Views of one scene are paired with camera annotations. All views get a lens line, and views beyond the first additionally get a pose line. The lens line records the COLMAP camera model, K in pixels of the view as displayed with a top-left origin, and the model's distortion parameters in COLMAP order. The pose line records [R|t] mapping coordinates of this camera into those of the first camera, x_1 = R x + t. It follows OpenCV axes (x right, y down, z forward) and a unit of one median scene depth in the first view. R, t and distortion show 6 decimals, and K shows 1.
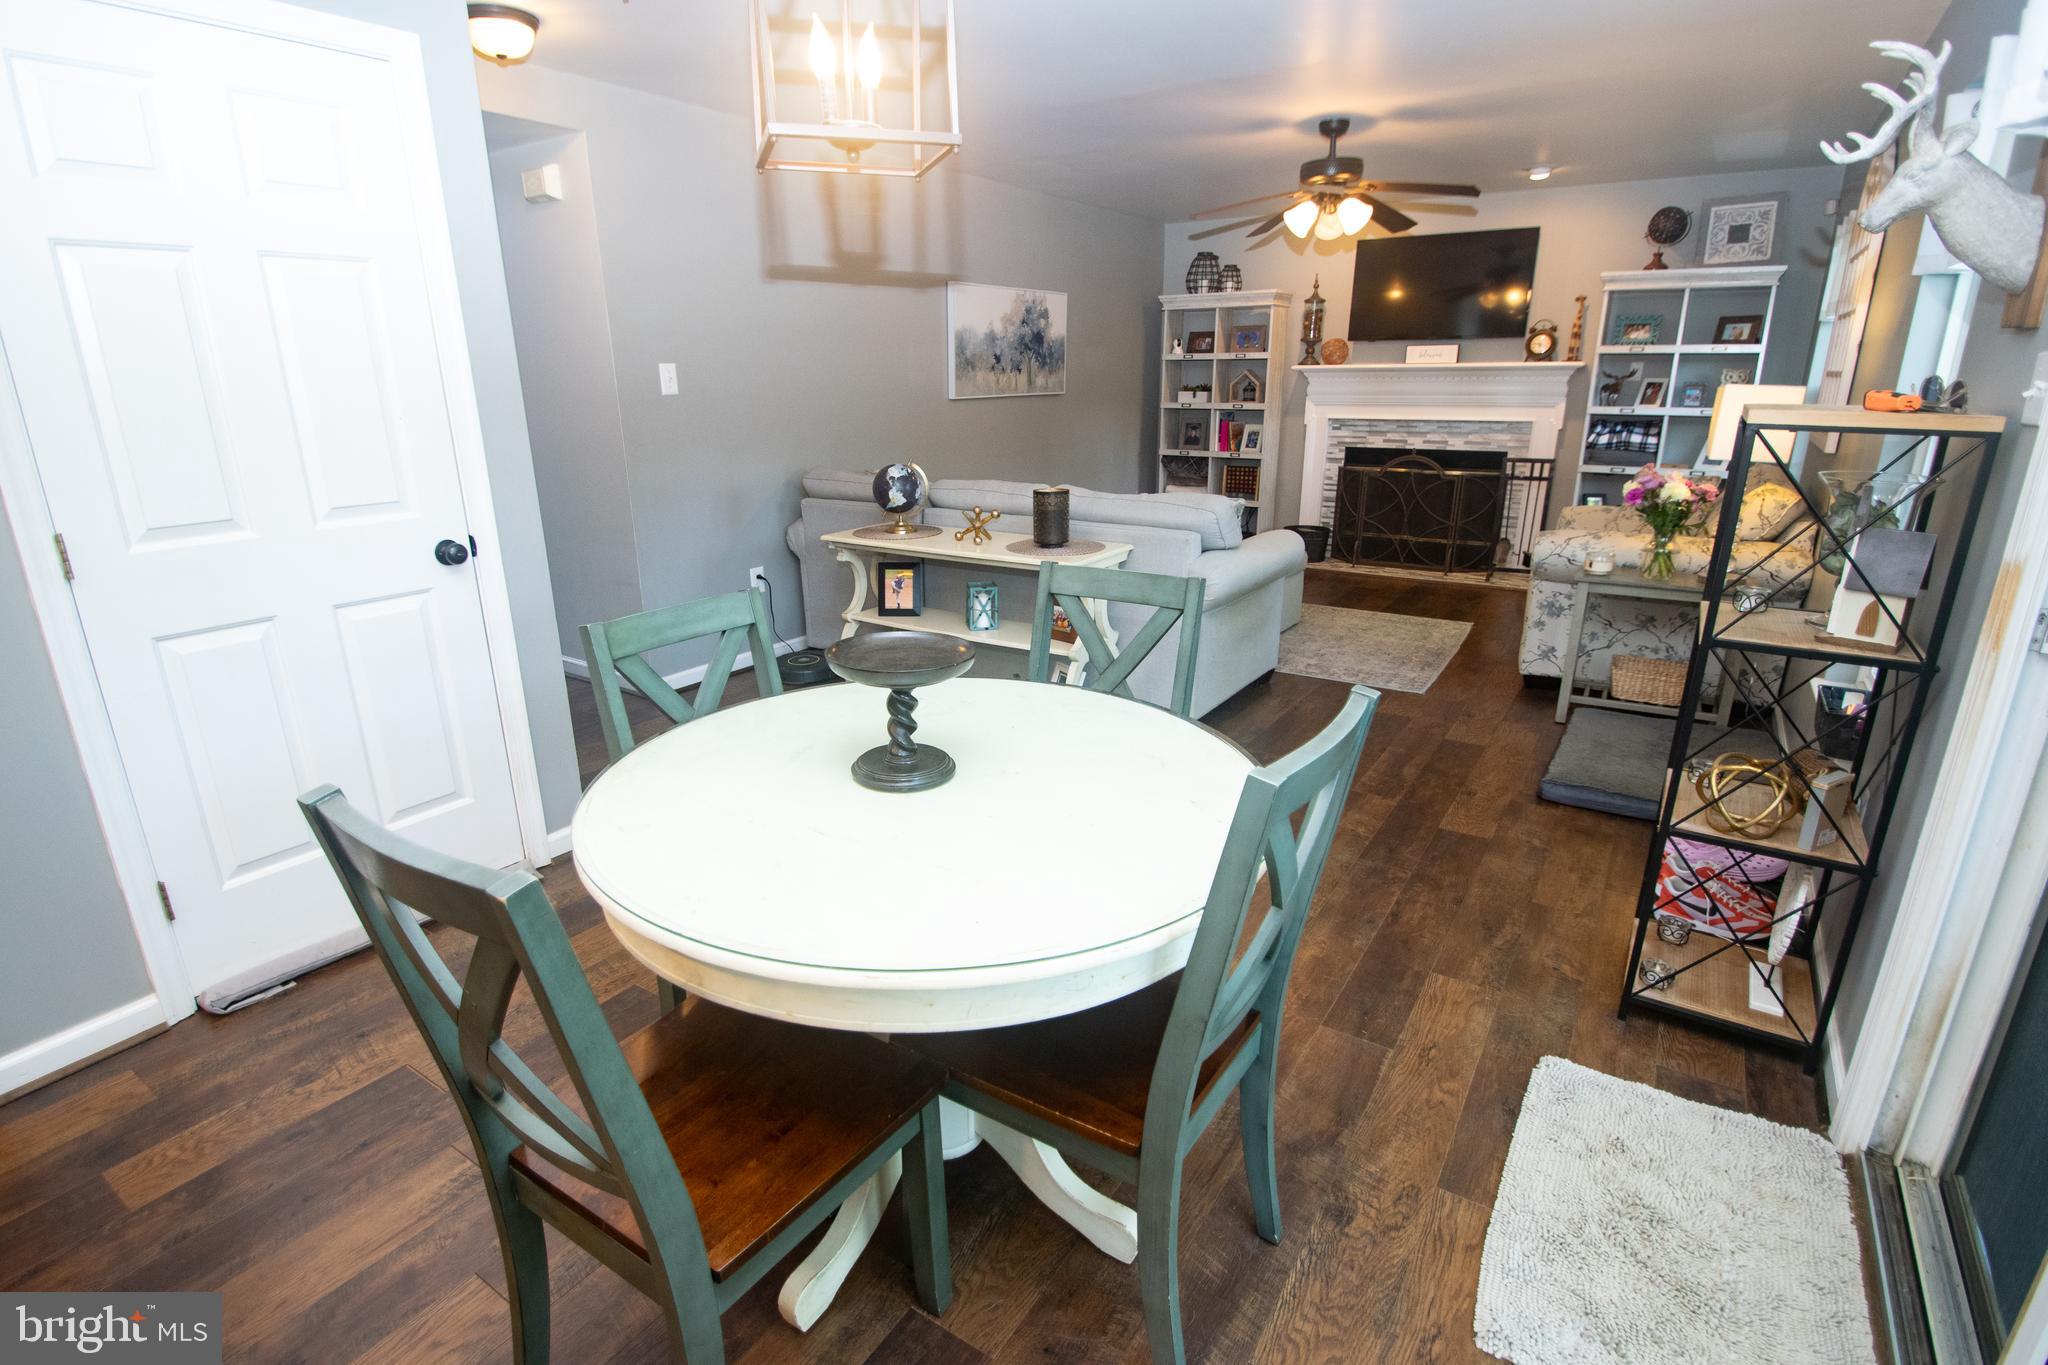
lens RADIAL K [[994.0, 0, 971.3], [0, 994.0, 693.4], [0, 0, 1]] dist [-0.004600, -0.012297]
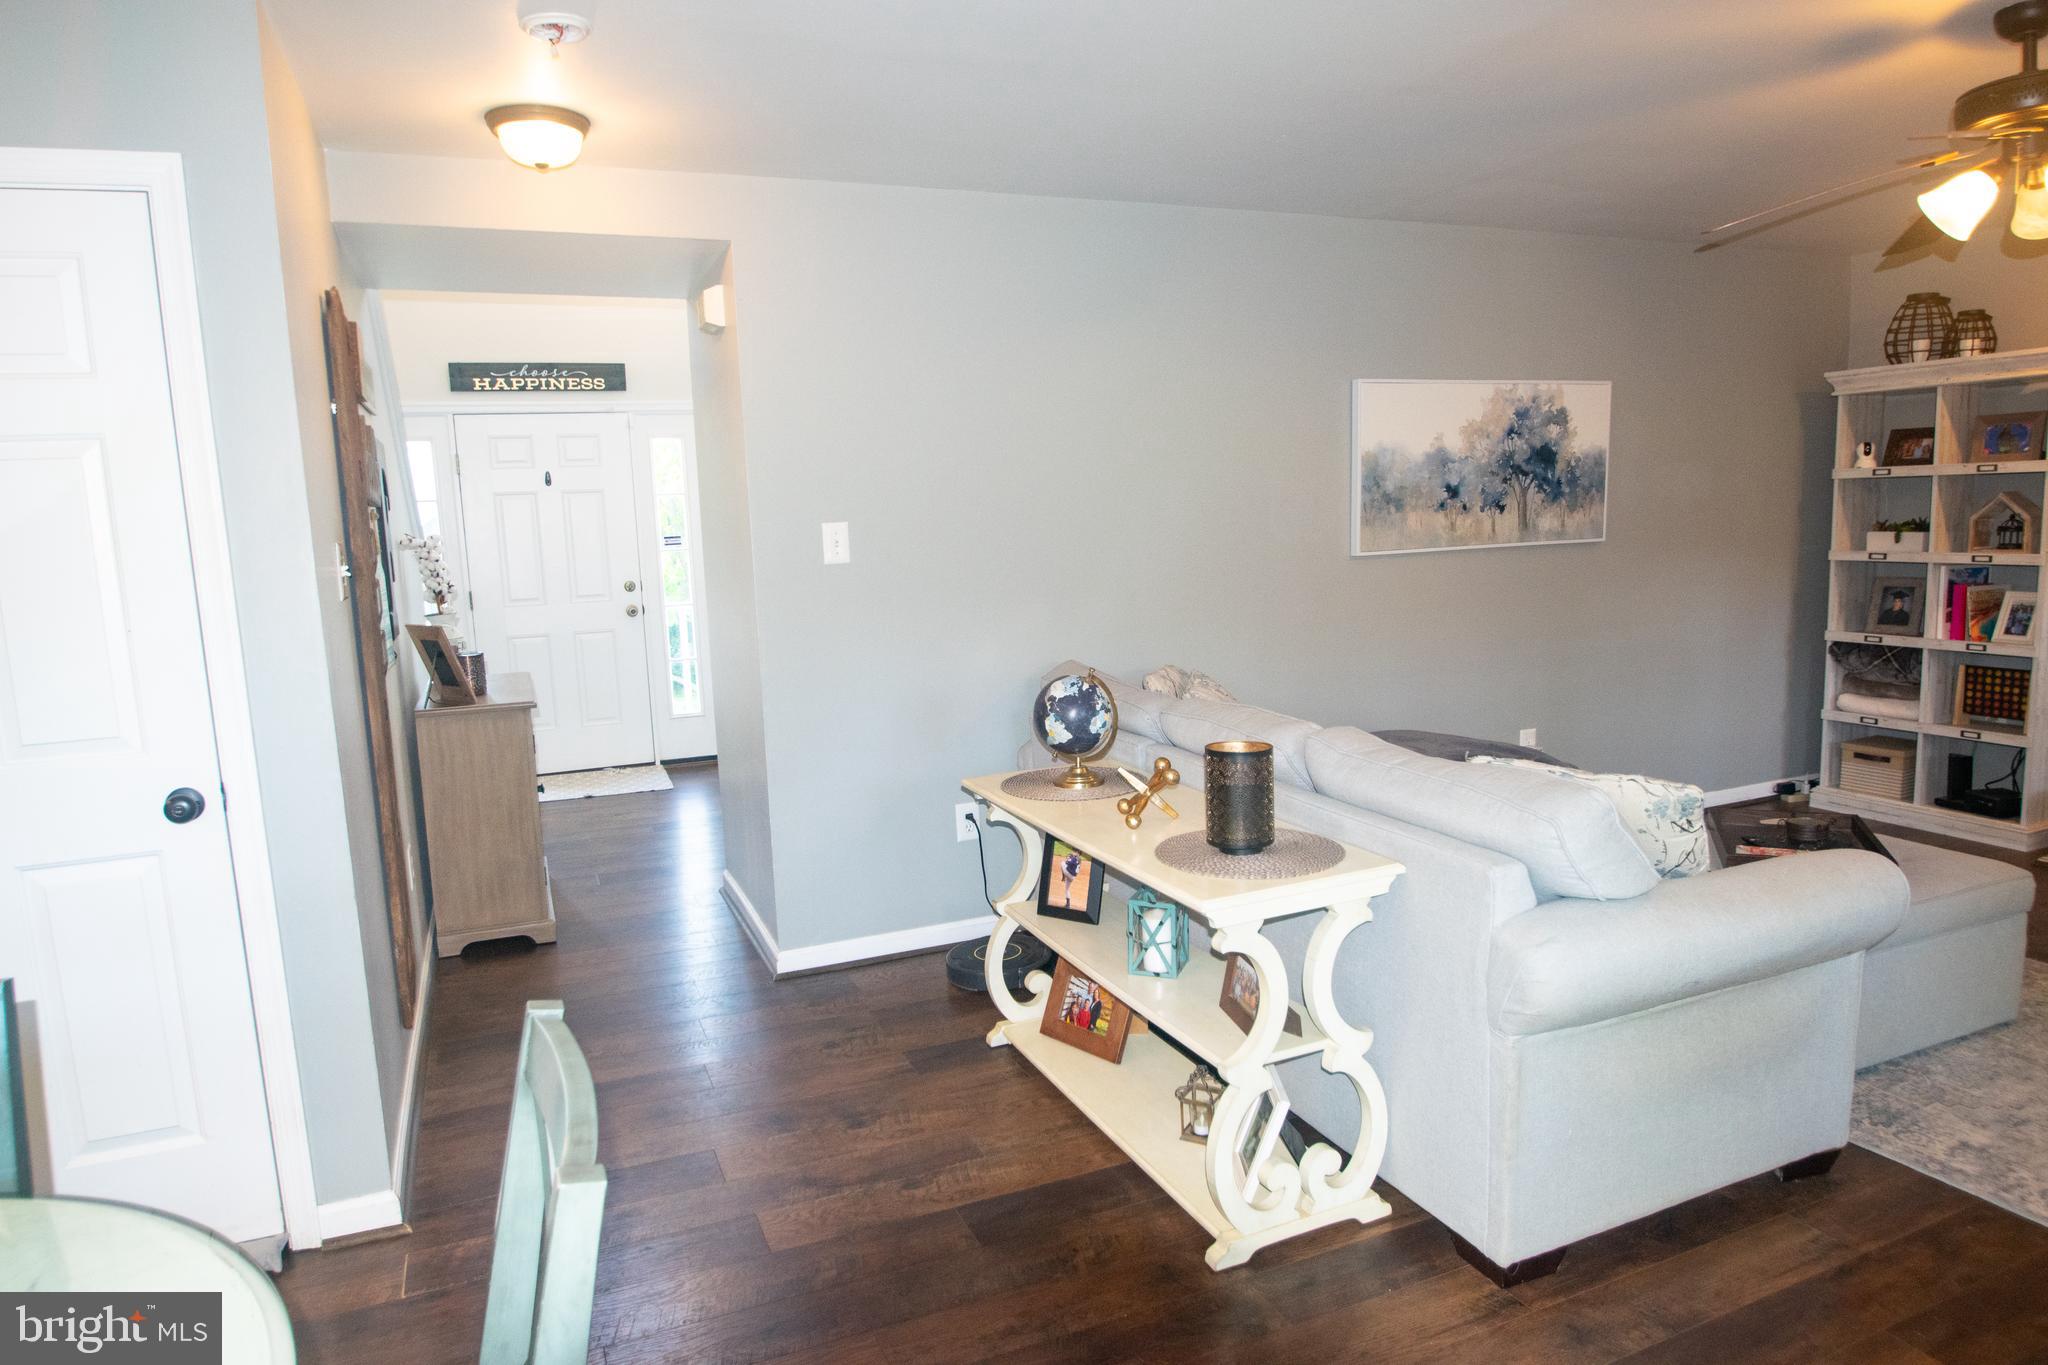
lens RADIAL K [[1220.2, 0, 1006.0], [0, 1220.2, 688.6], [0, 0, 1]] dist [-0.028737, 0.001746]
pose [[0.846429, 0.052038, -0.529953, 0.194303], [-0.133853, 0.984052, -0.117158, -0.085755], [0.515405, 0.170102, 0.839895, 0.229673]]
